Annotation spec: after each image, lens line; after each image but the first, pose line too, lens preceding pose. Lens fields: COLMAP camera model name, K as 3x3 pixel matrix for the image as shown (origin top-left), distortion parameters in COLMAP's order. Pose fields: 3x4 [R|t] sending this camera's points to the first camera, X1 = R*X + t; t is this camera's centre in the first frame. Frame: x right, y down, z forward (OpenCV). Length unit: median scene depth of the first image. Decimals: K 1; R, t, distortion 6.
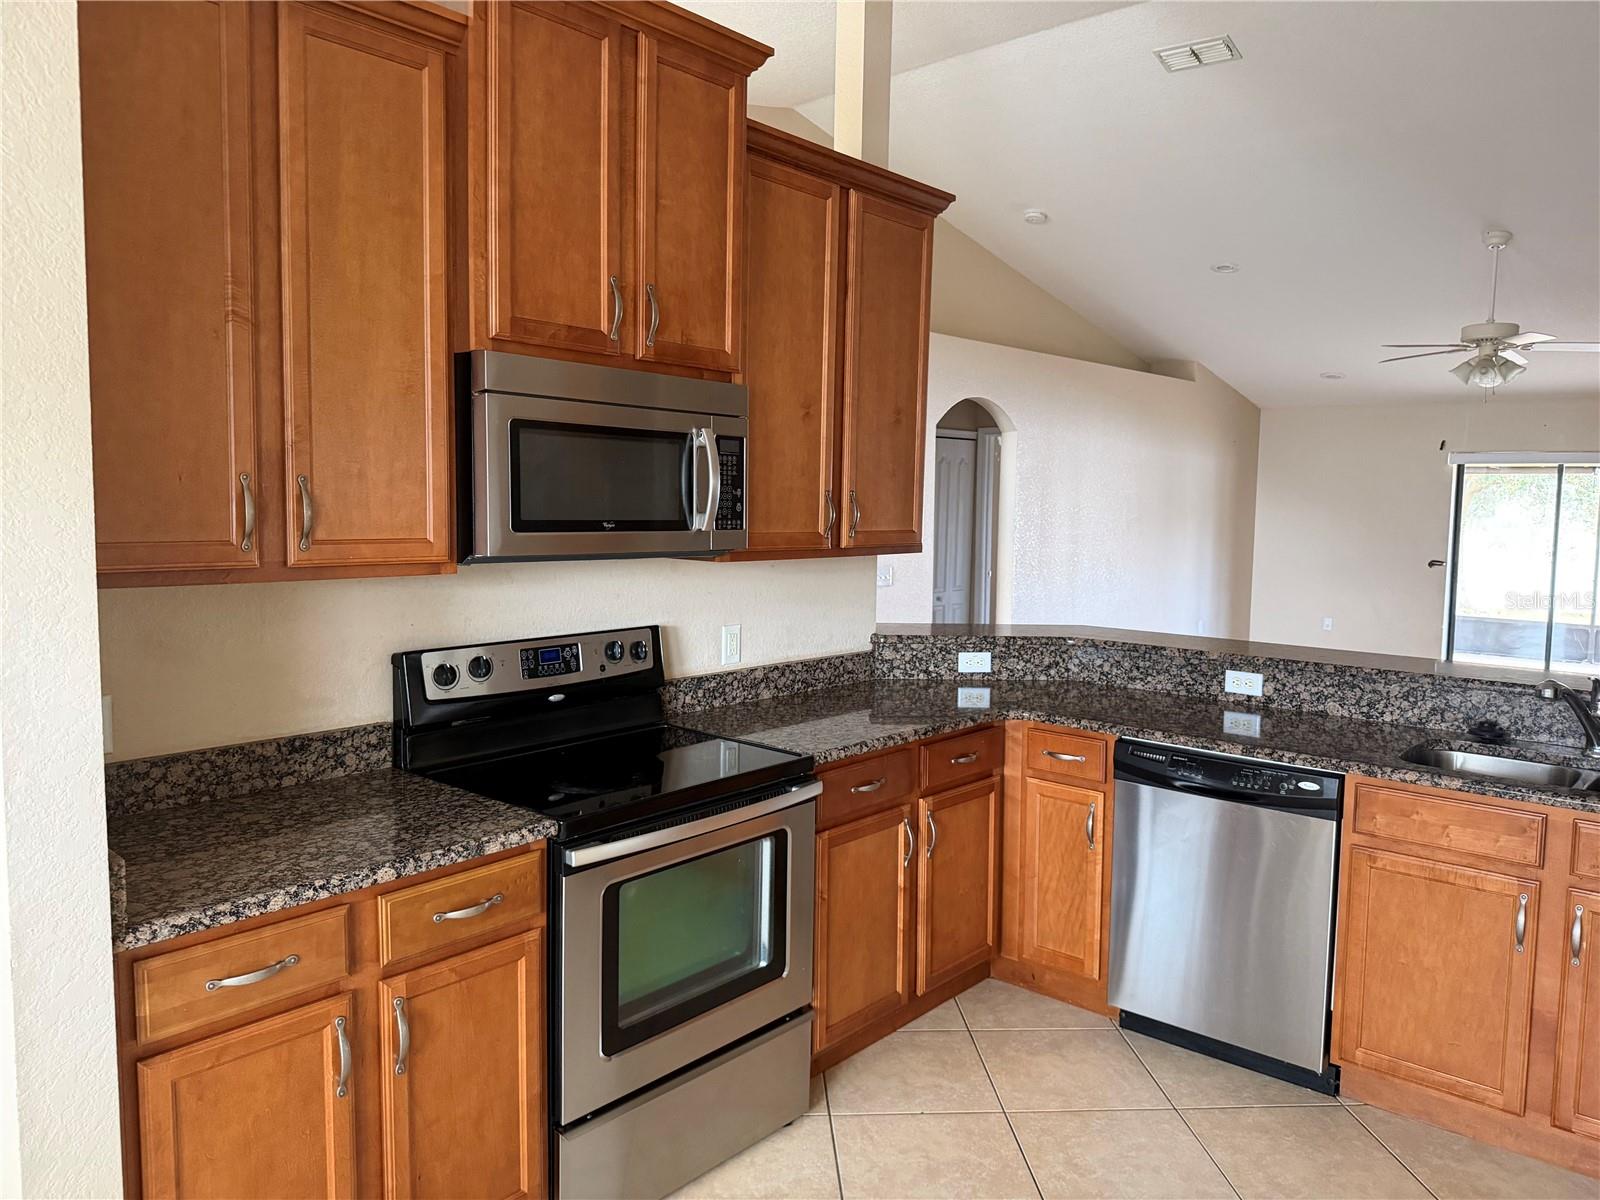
lens RADIAL K [[1119.7, 0, 798.5], [0, 1119.7, 593.0], [0, 0, 1]] dist [0.028221, -0.039866]
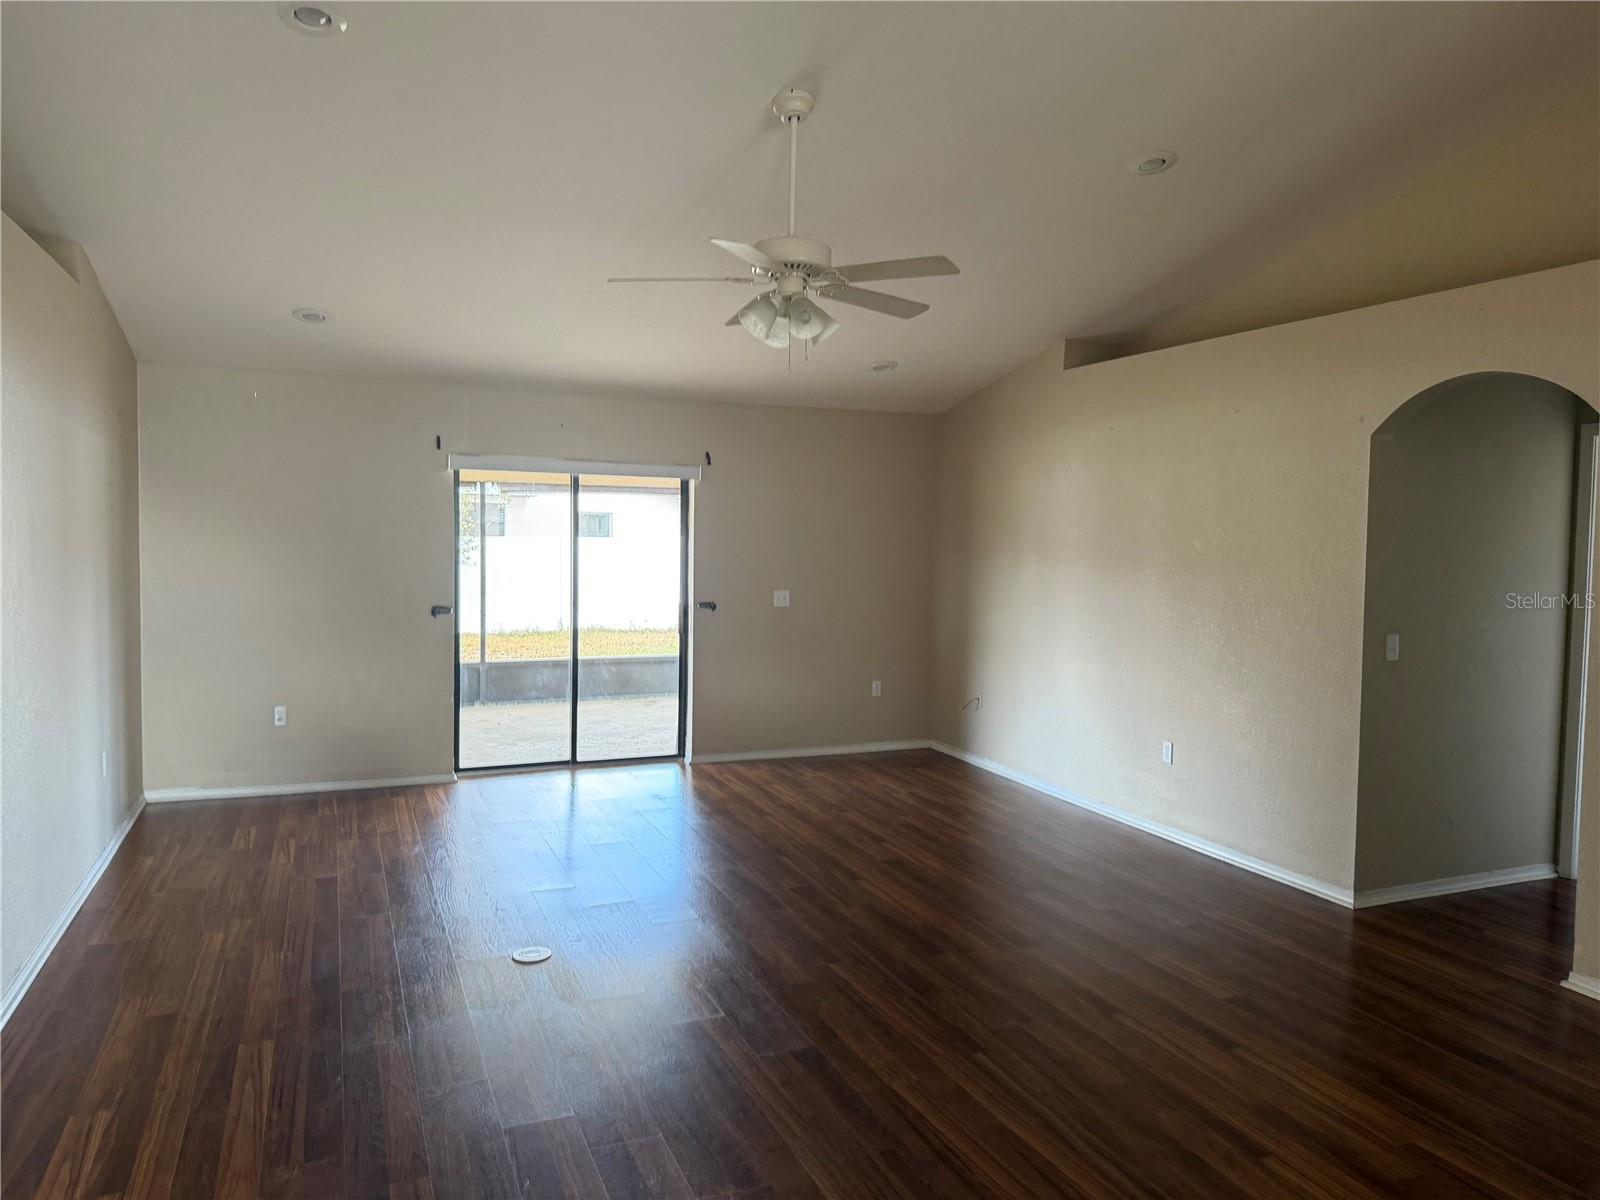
lens RADIAL K [[1119.7, 0, 798.7], [0, 1119.7, 602.5], [0, 0, 1]] dist [0.028221, -0.039866]
pose [[0.431360, -0.059040, 0.900246, 0.029380], [0.064205, 0.997335, 0.034643, -0.042138], [-0.899892, 0.042857, 0.434001, 0.498579]]
